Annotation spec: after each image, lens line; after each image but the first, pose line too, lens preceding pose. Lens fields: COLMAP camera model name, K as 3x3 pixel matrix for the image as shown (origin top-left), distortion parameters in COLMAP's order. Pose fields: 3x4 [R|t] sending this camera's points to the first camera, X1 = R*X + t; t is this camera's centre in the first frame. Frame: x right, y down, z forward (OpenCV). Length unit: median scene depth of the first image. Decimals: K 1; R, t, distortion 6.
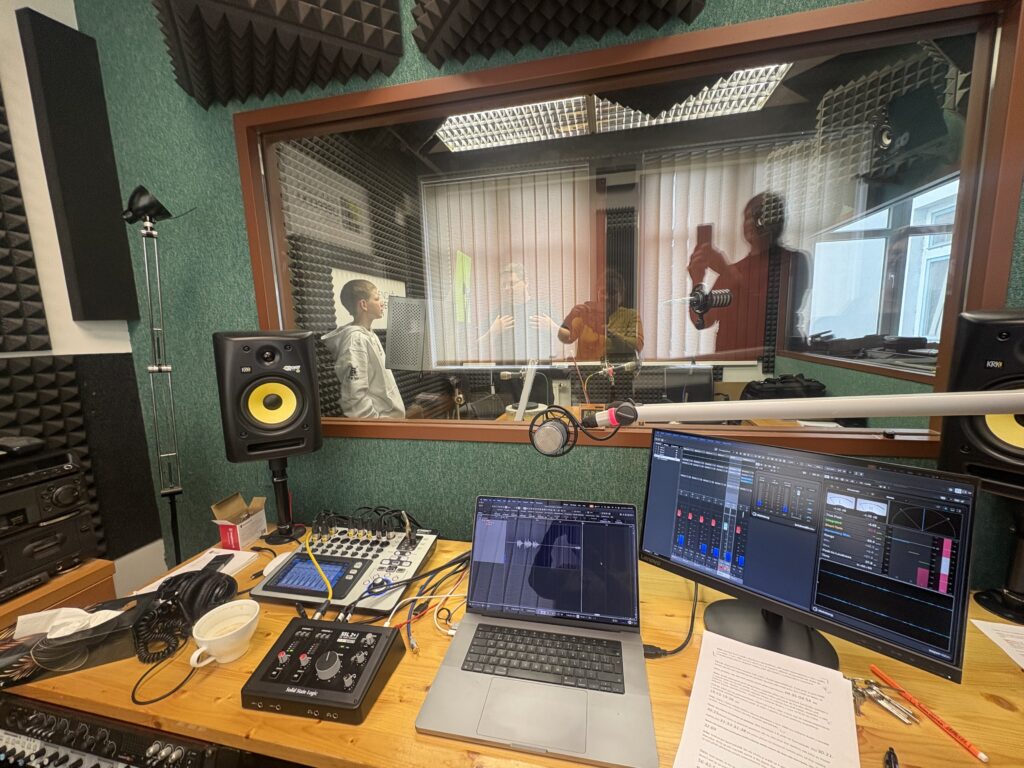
lens RADIAL K [[412.8, 0, 513.5], [0, 412.8, 386.7], [0, 0, 1]] dist [-0.000158, -0.000035]
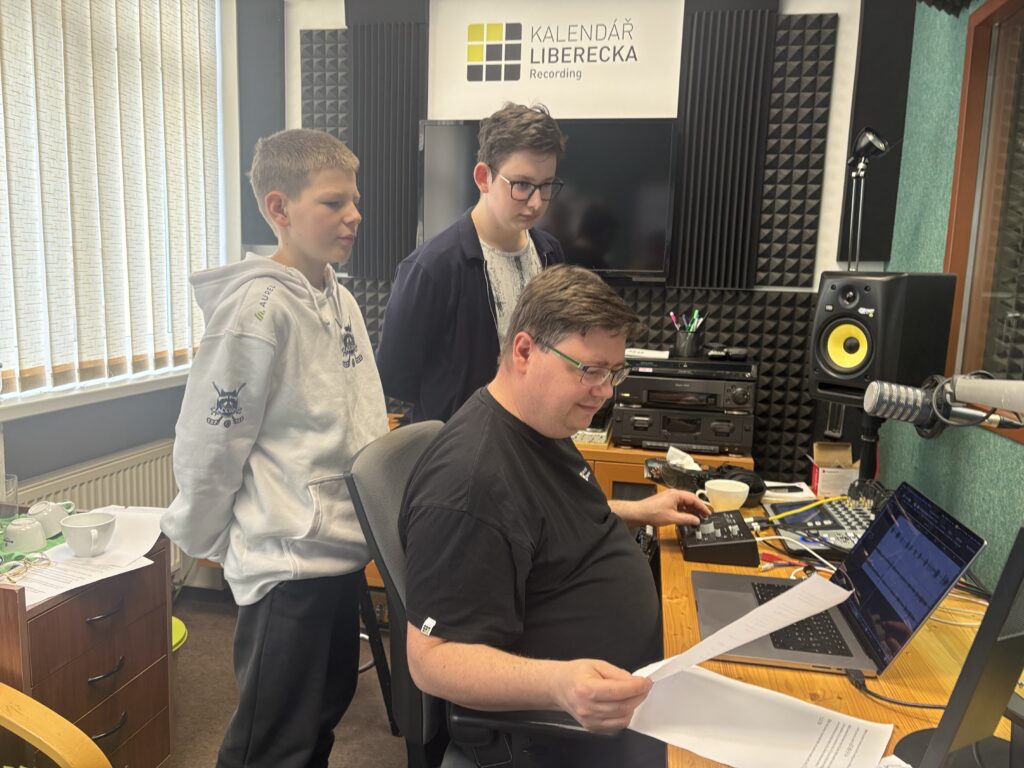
lens RADIAL K [[768.7, 0, 512.9], [0, 768.7, 385.5], [0, 0, 1]] dist [0.003050, 0.000503]
pose [[0.045060, 0.162678, -0.985650, 1.158208], [-0.170092, 0.973494, 0.152896, -0.011503], [0.984397, 0.160762, 0.071535, 0.116359]]
